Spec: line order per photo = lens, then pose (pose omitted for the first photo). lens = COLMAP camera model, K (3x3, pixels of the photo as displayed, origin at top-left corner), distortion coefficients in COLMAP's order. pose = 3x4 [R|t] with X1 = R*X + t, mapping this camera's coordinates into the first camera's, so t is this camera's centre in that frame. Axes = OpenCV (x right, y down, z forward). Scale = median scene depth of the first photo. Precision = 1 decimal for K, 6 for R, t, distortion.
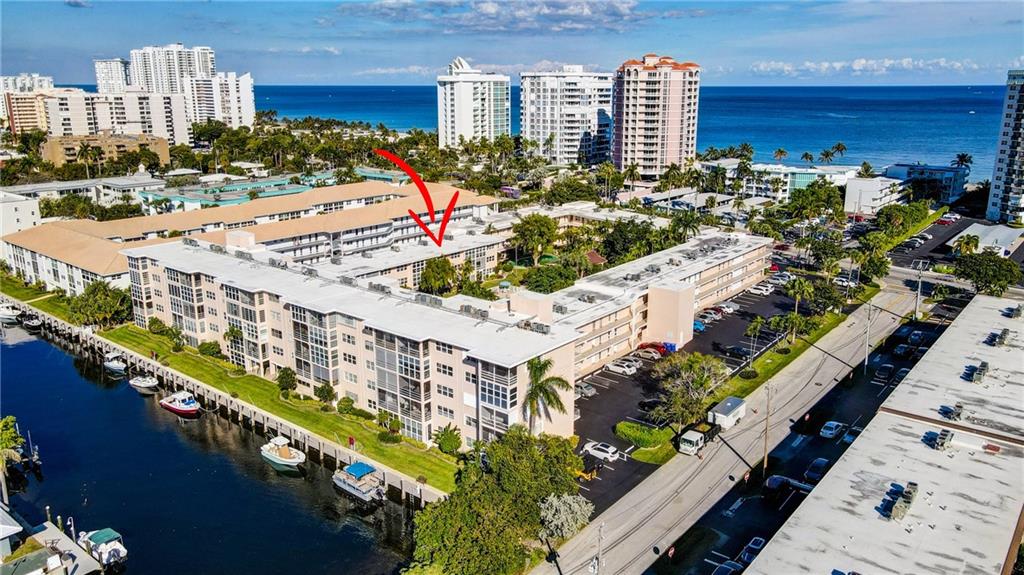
lens RADIAL K [[758.6, 0, 512.0], [0, 758.6, 287.5], [0, 0, 1]] dist [-0.007207, 0.039285]
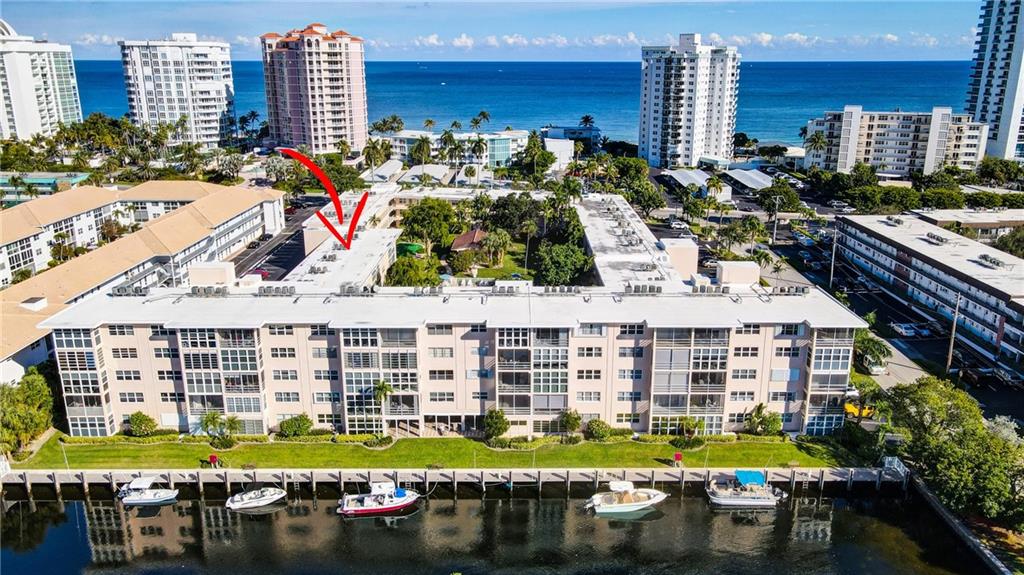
lens RADIAL K [[758.6, 0, 512.0], [0, 758.6, 287.5], [0, 0, 1]] dist [-0.007207, 0.039285]
pose [[0.774333, -0.182483, 0.605895, -0.237667], [0.164102, 0.982667, 0.086236, -0.027309], [-0.611129, 0.032653, 0.790857, 0.116007]]
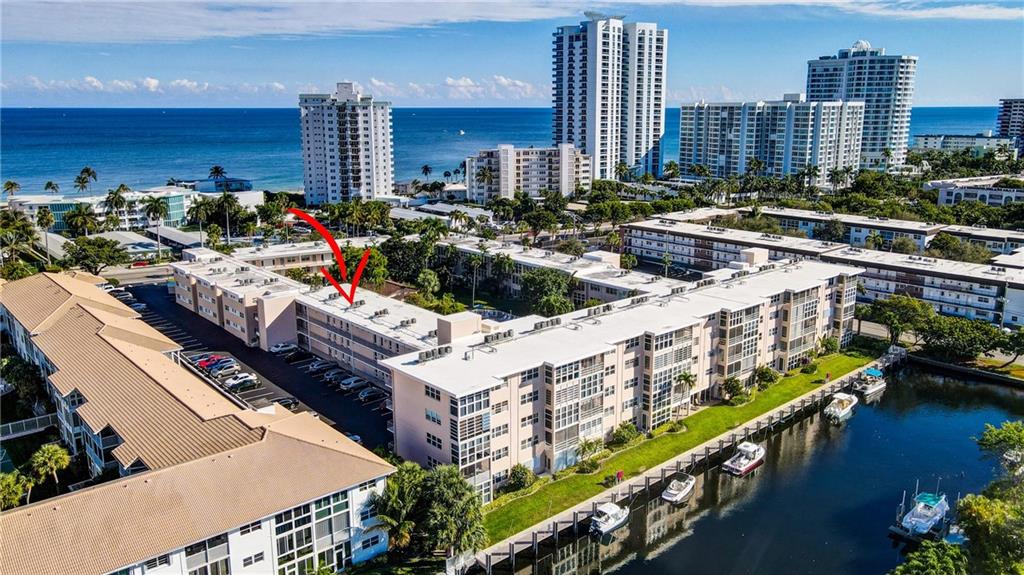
lens RADIAL K [[783.9, 0, 512.0], [0, 783.9, 287.5], [0, 0, 1]] dist [-0.003427, -0.001055]
pose [[0.152018, -0.224503, 0.962543, -0.426014], [0.257495, 0.949228, 0.180731, -0.087936], [-0.954247, 0.220375, 0.202108, 0.335671]]
